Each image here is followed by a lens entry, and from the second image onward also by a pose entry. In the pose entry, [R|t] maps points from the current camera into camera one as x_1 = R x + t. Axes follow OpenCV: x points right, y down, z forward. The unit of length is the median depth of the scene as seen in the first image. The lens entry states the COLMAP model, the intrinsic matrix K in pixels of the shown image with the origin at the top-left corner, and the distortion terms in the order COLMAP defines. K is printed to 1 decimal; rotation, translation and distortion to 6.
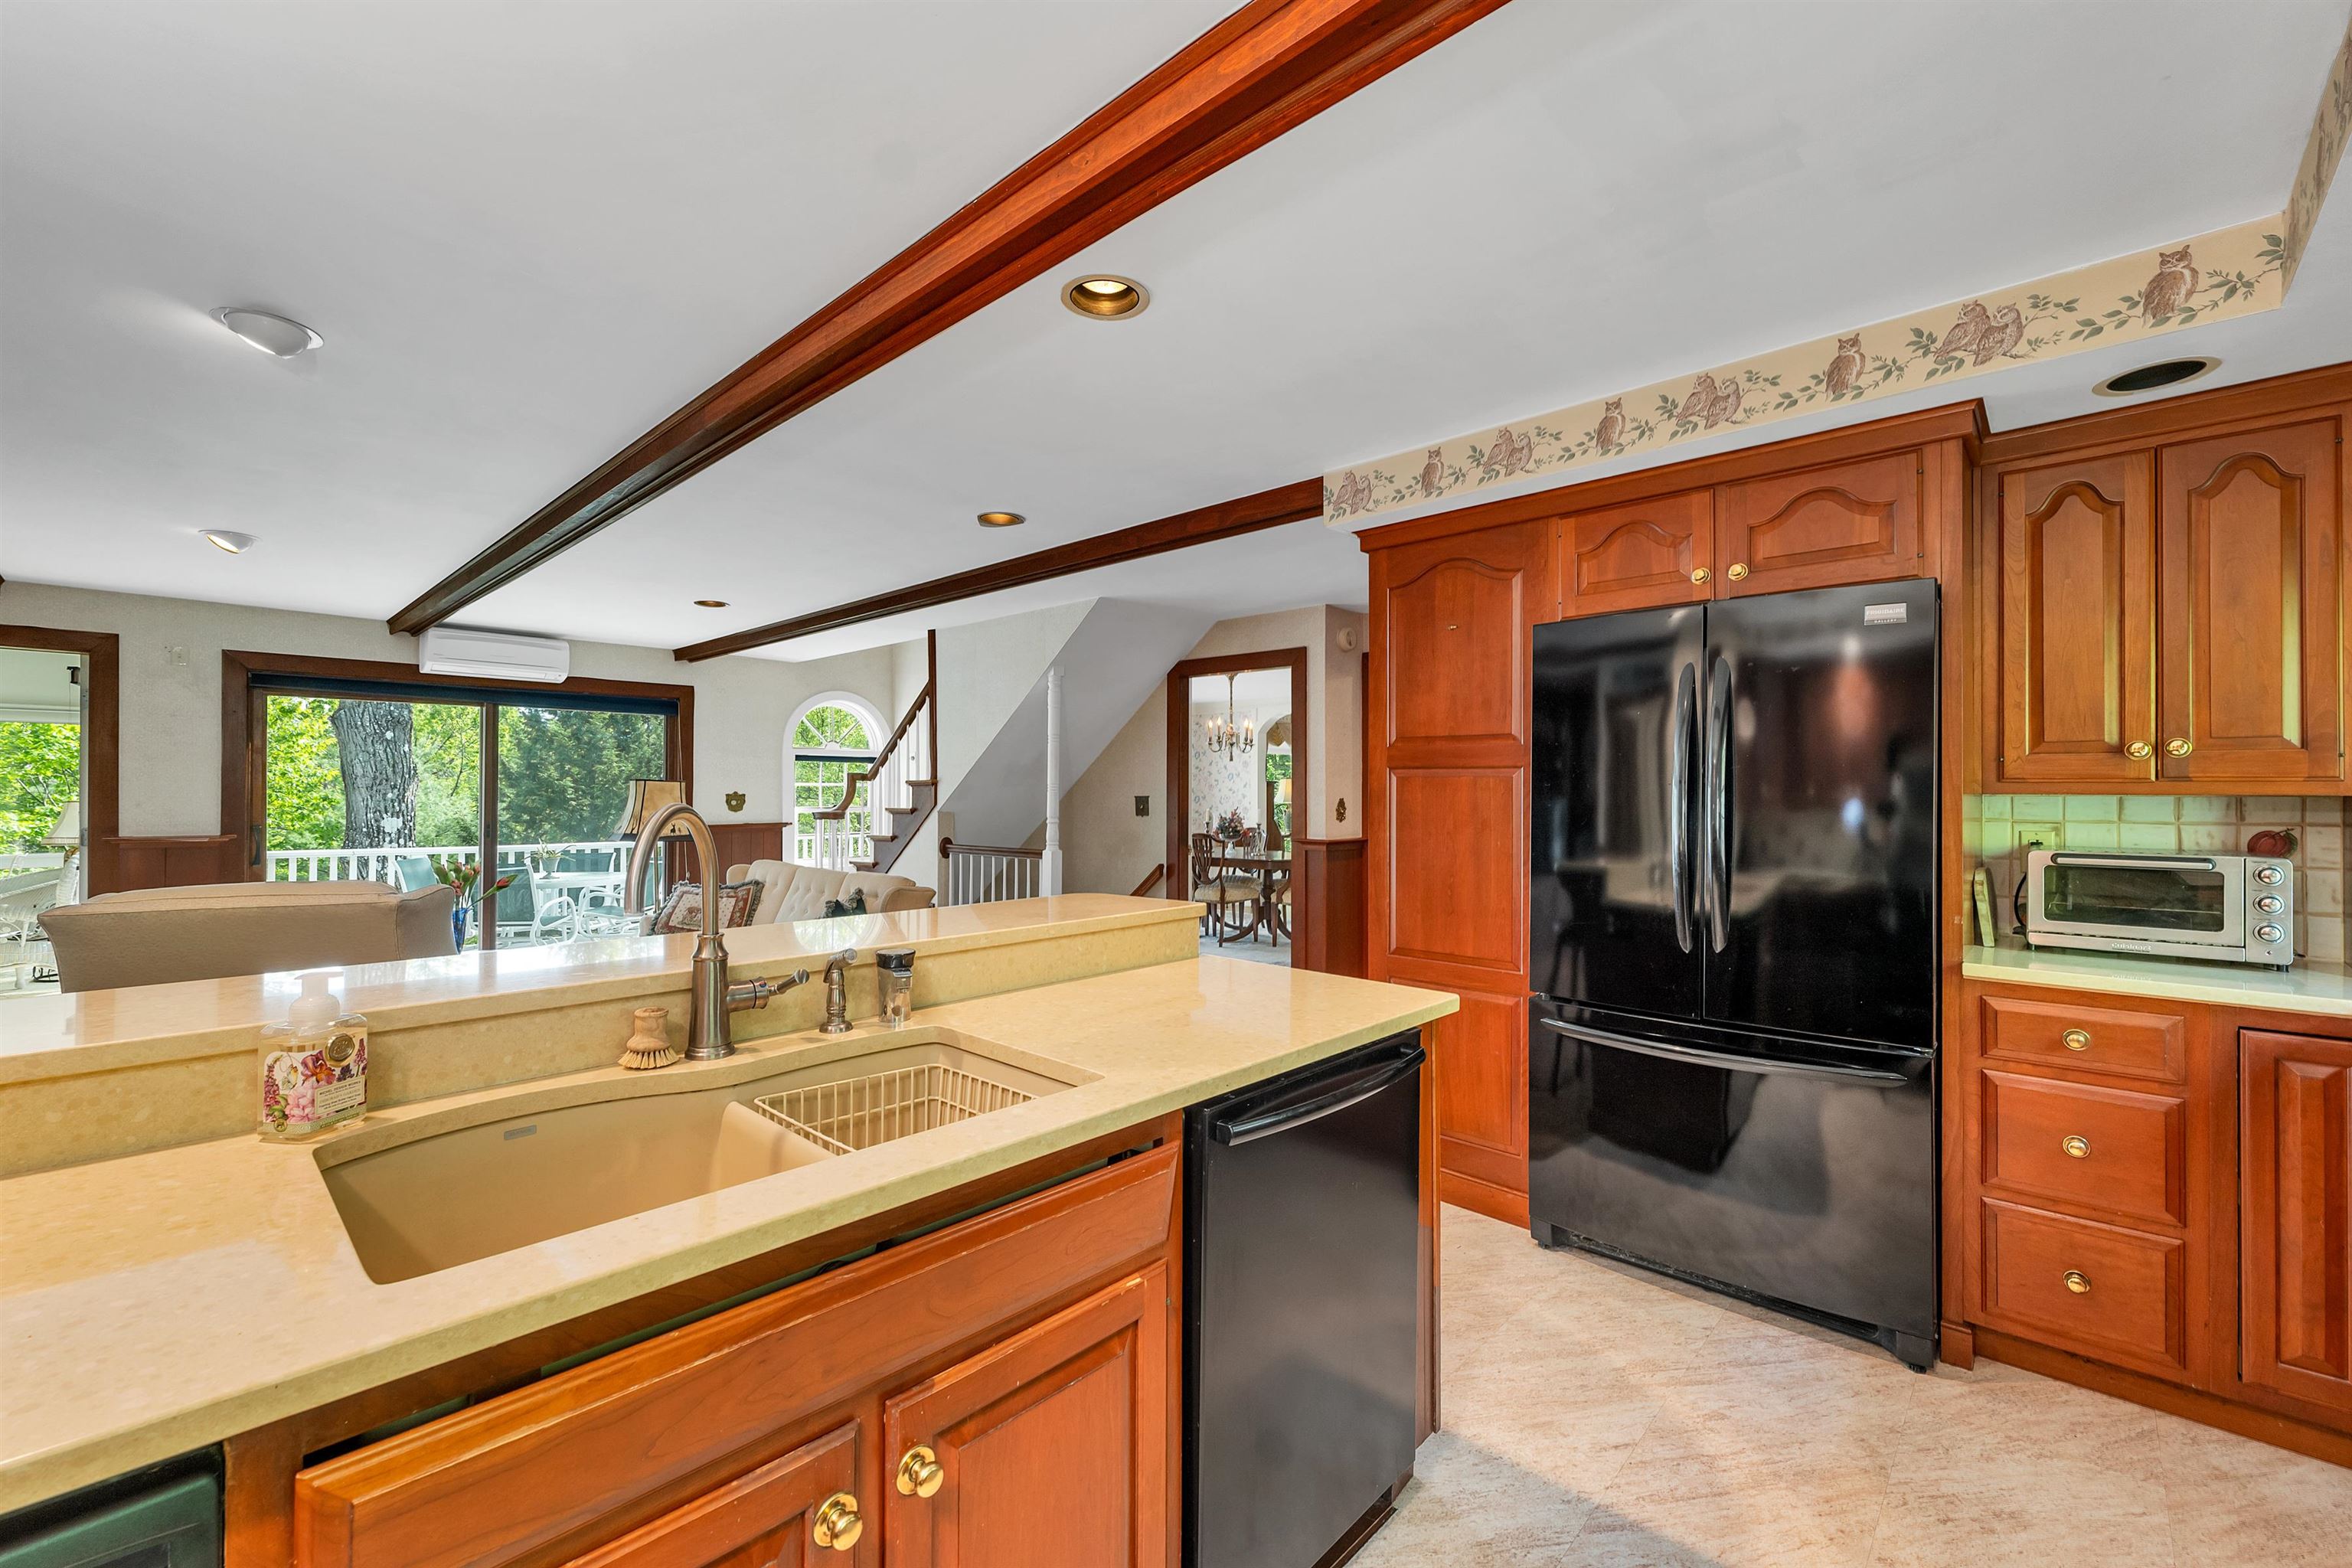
lens RADIAL K [[985.7, 0, 1178.5], [0, 985.7, 789.8], [0, 0, 1]] dist [0.001620, -0.000928]
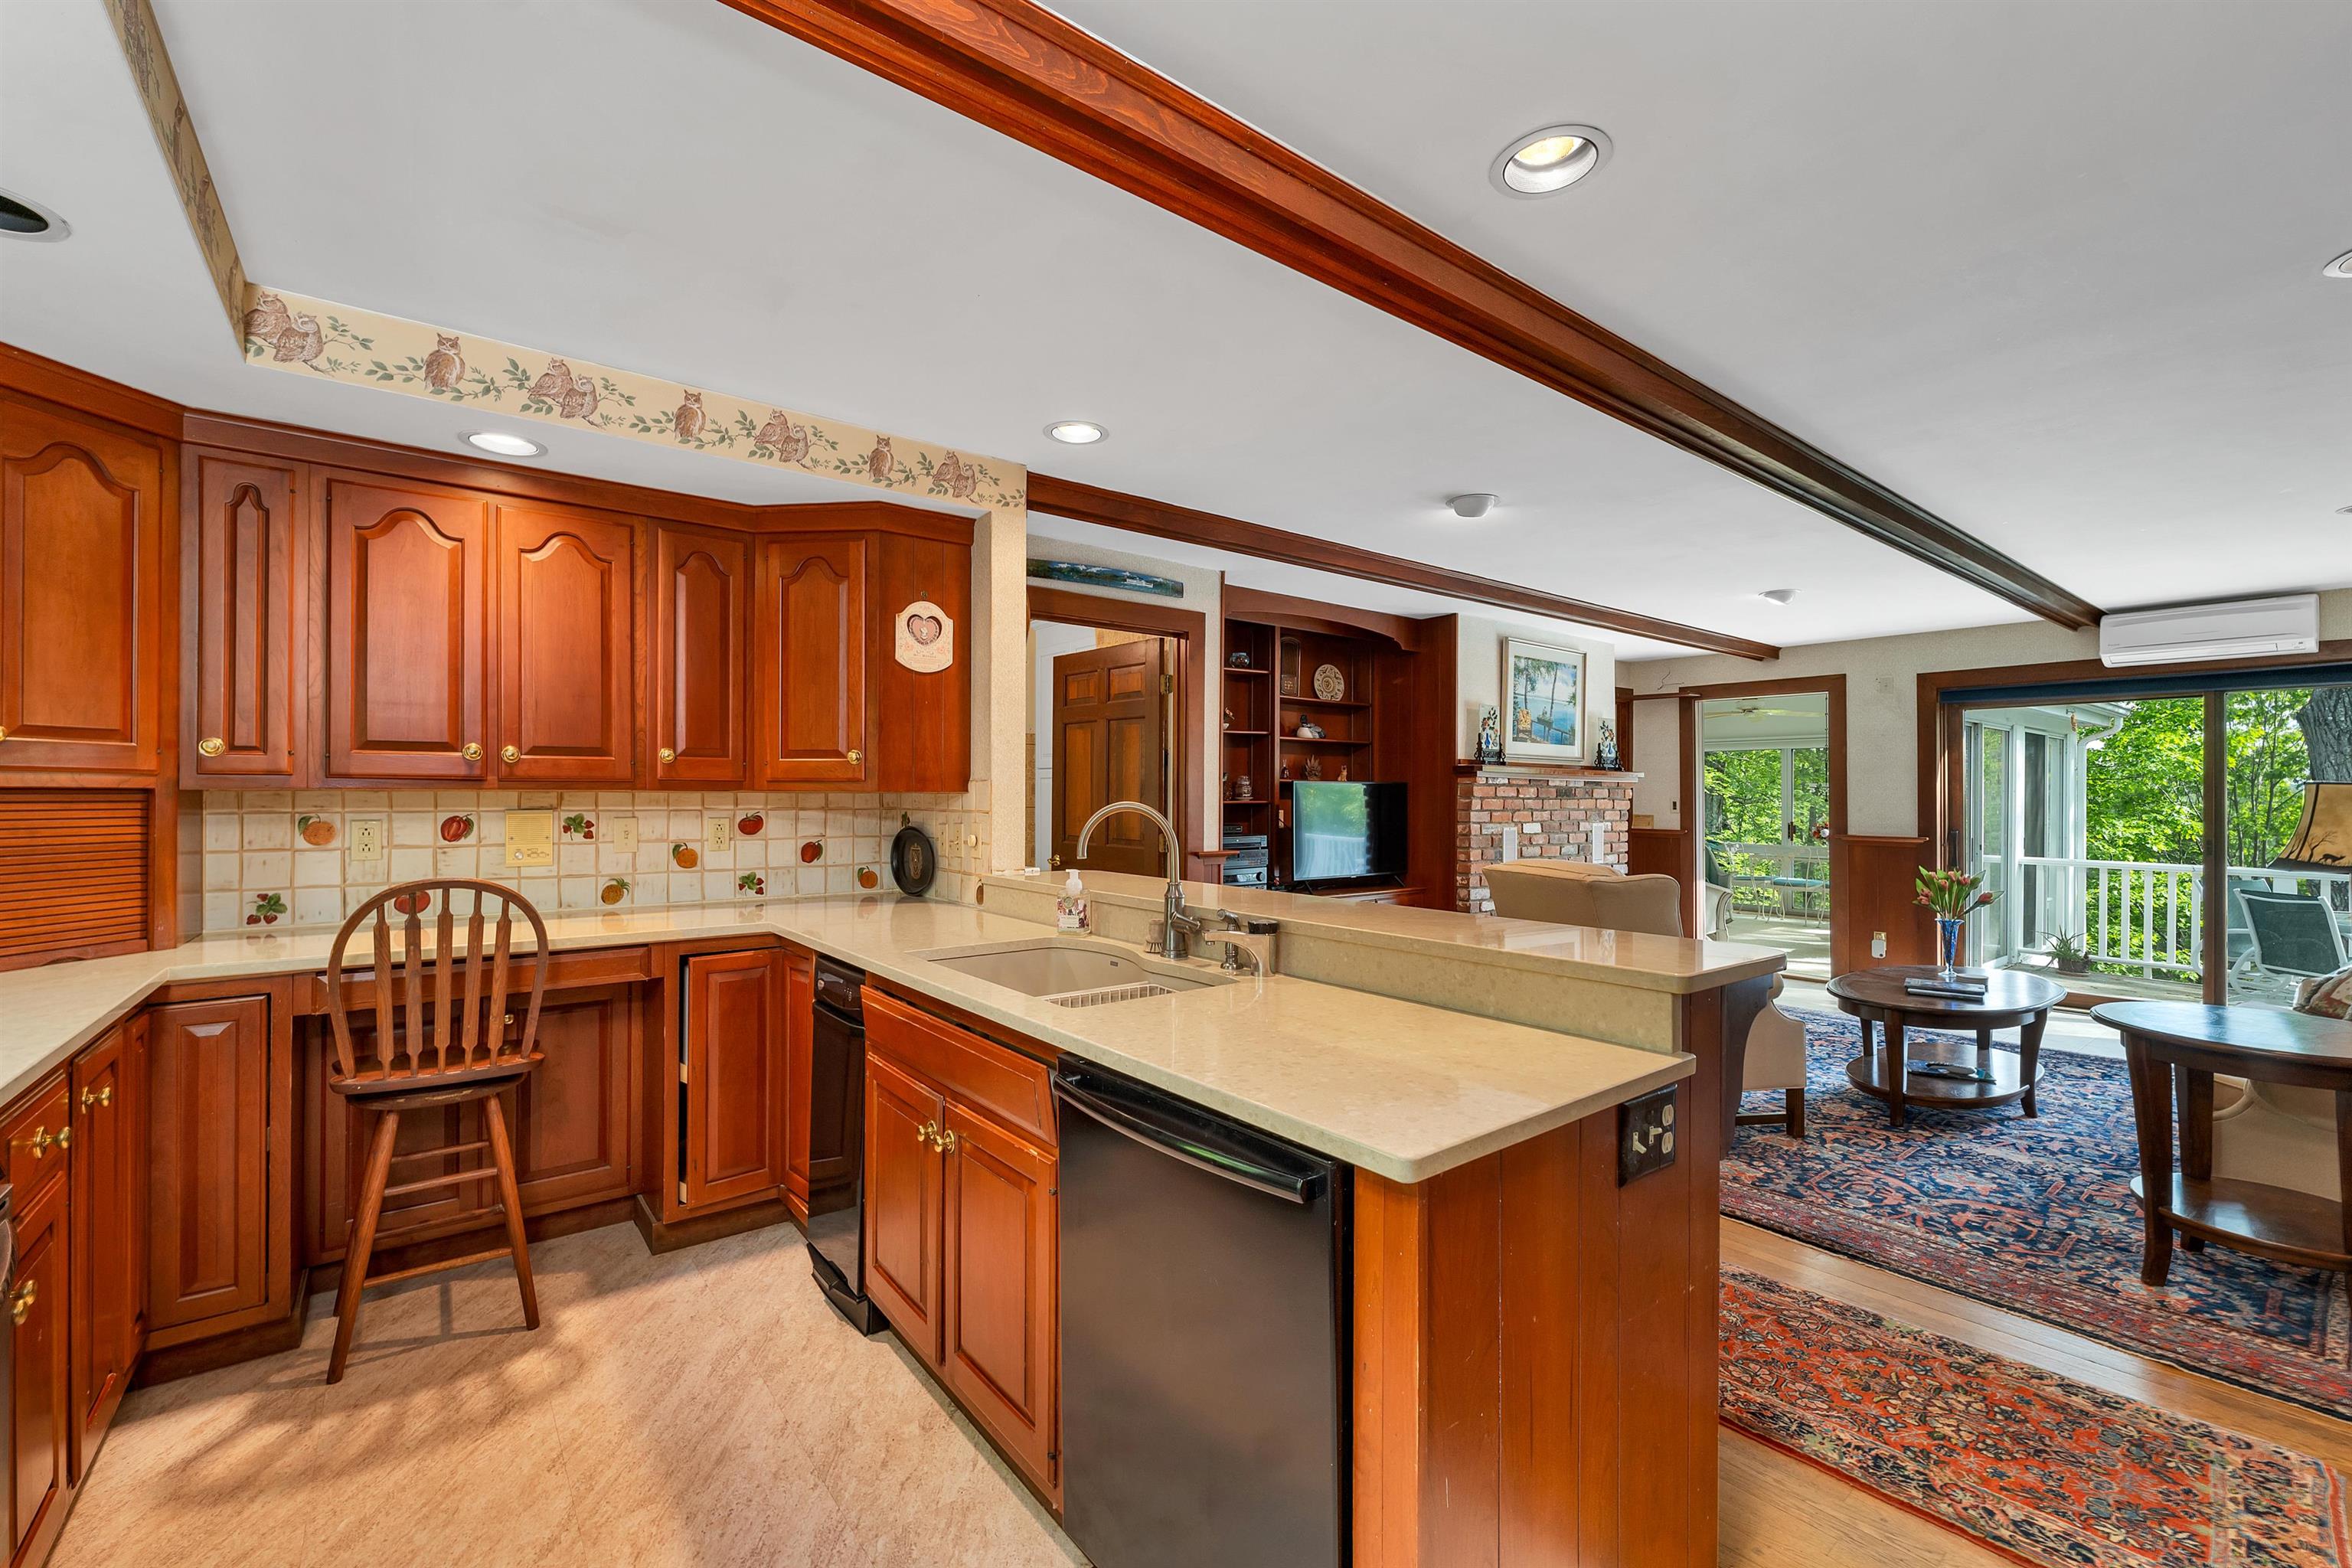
lens RADIAL K [[985.7, 0, 1155.1], [0, 985.7, 790.7], [0, 0, 1]] dist [0.001620, -0.000928]
pose [[-0.171882, -0.006168, -0.985098, 0.315927], [-0.001791, 0.999981, -0.005949, 0.001426], [0.985116, 0.000742, -0.171890, 0.347156]]
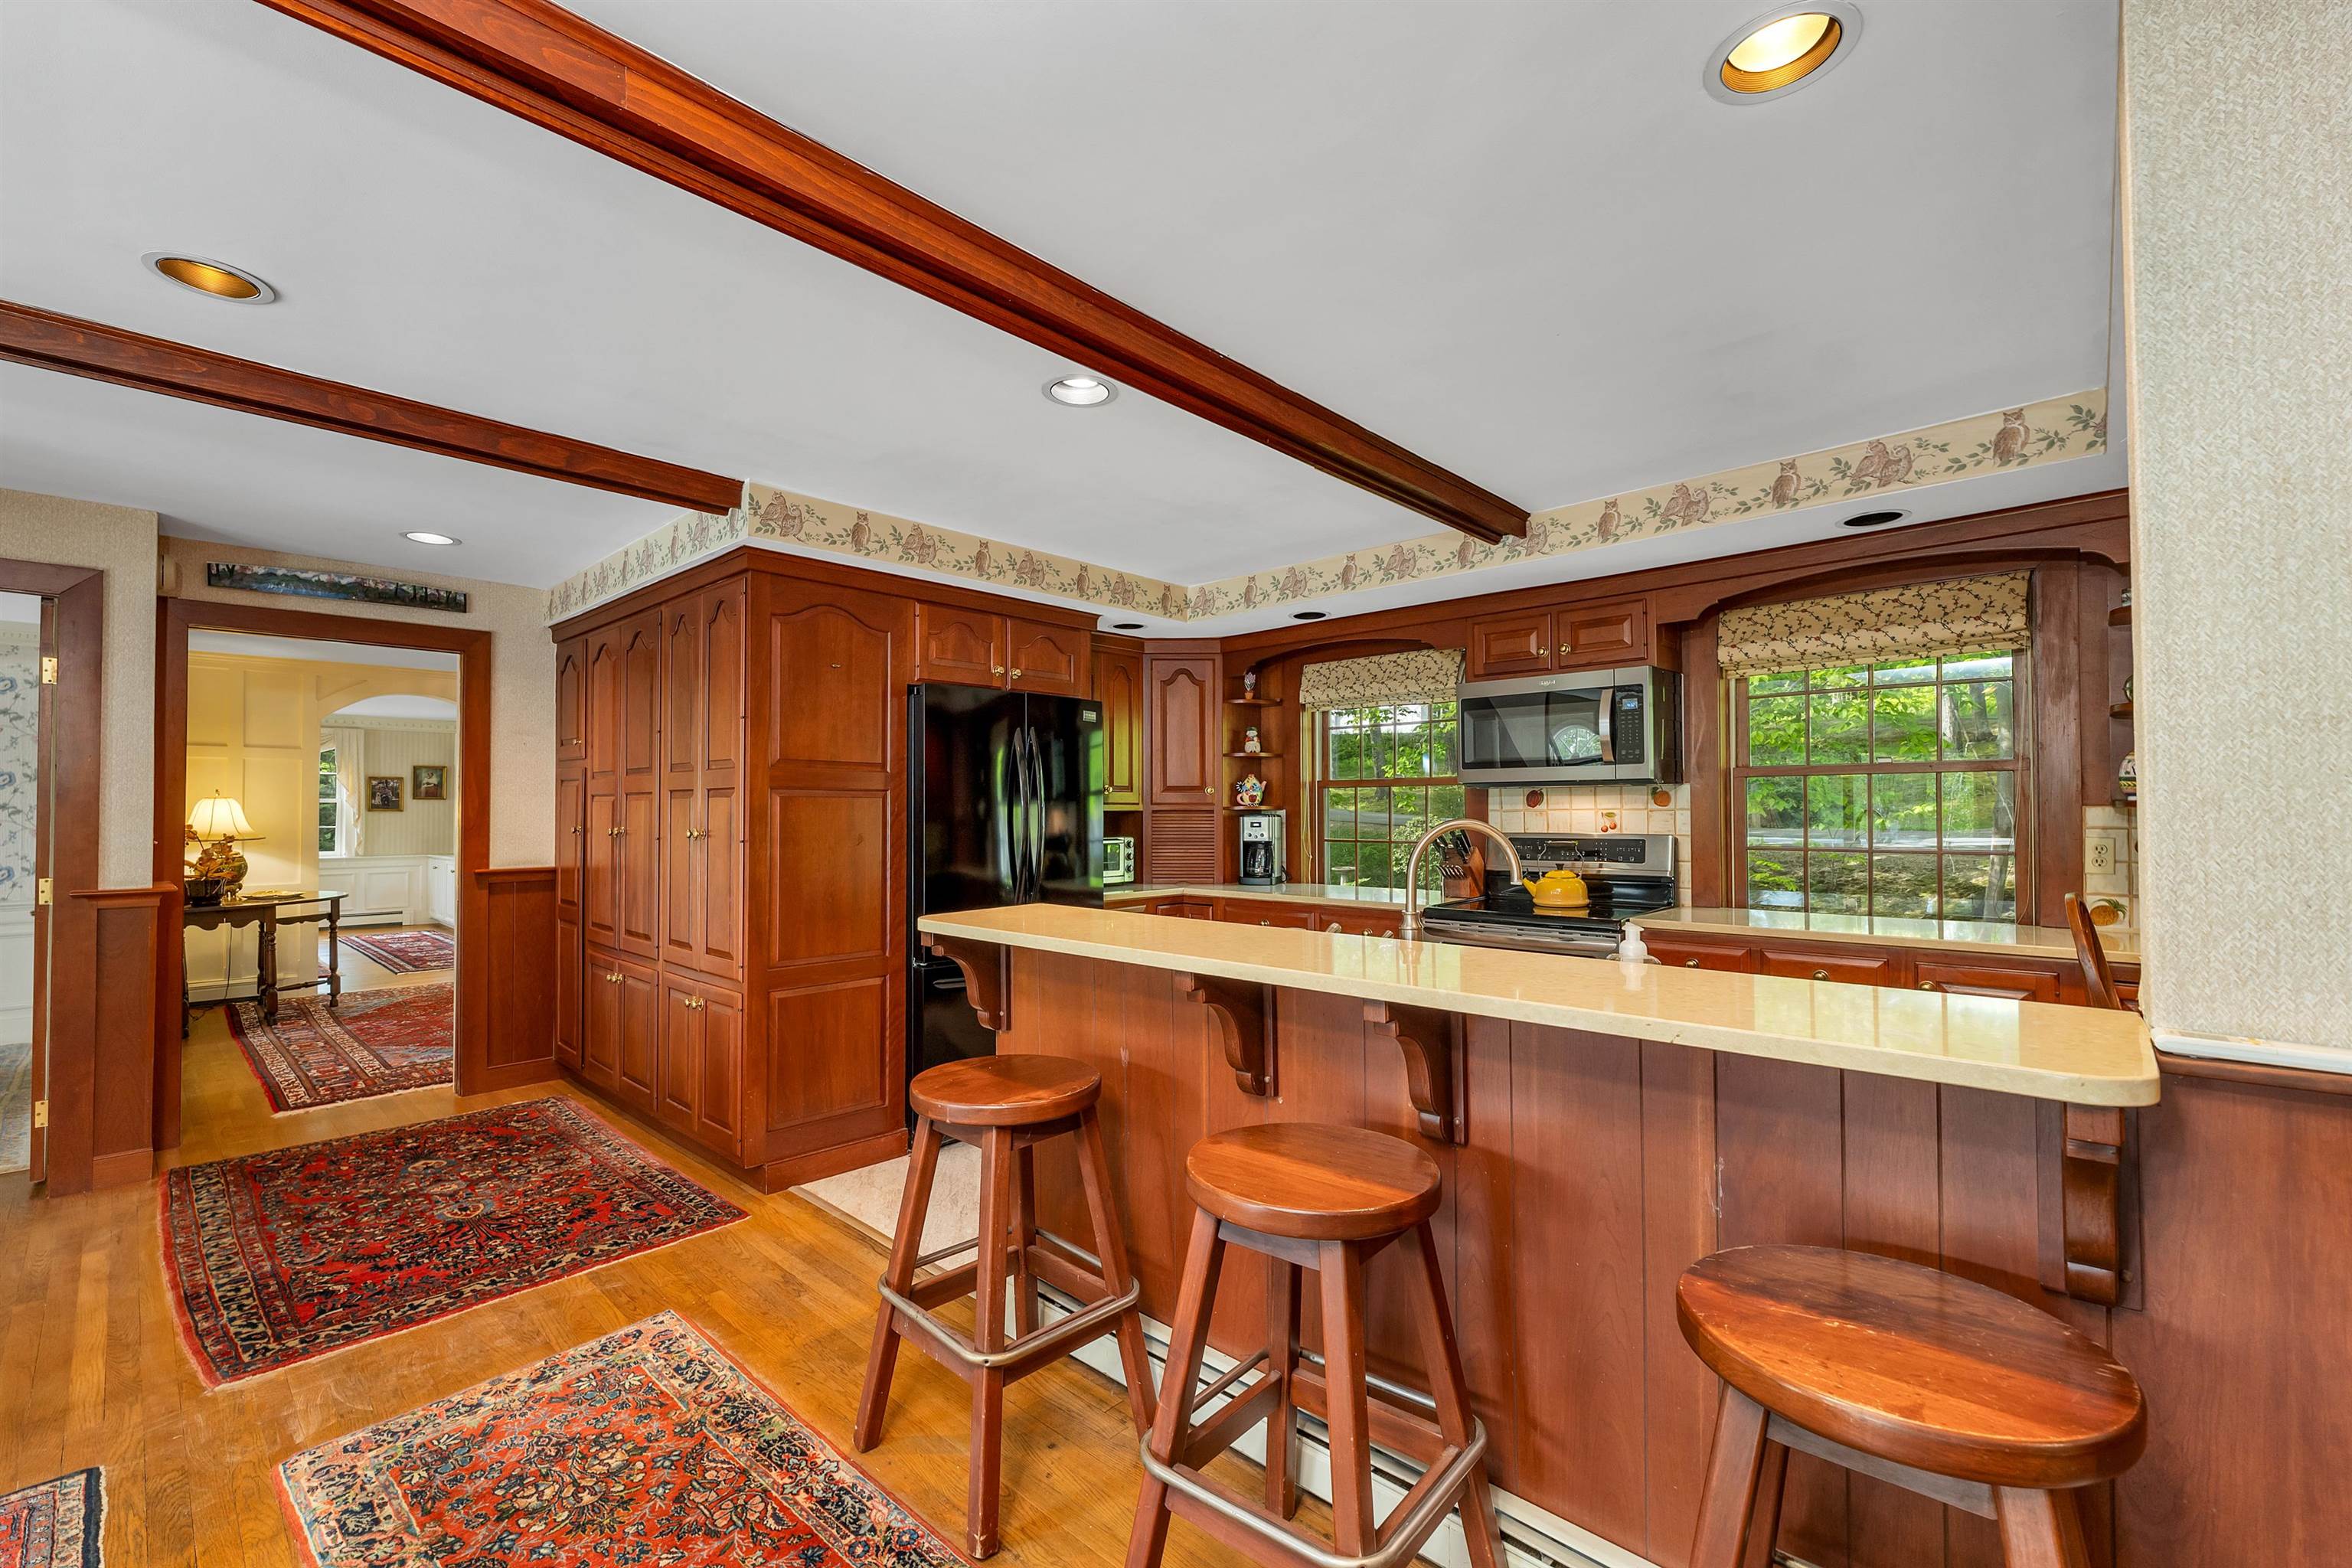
lens RADIAL K [[985.7, 0, 1196.4], [0, 985.7, 793.6], [0, 0, 1]] dist [0.001620, -0.000928]
pose [[-0.002472, 0.019062, 0.999815, -0.514661], [0.000699, 0.999818, -0.019060, 0.002332], [-0.999997, 0.000652, -0.002485, 0.357737]]
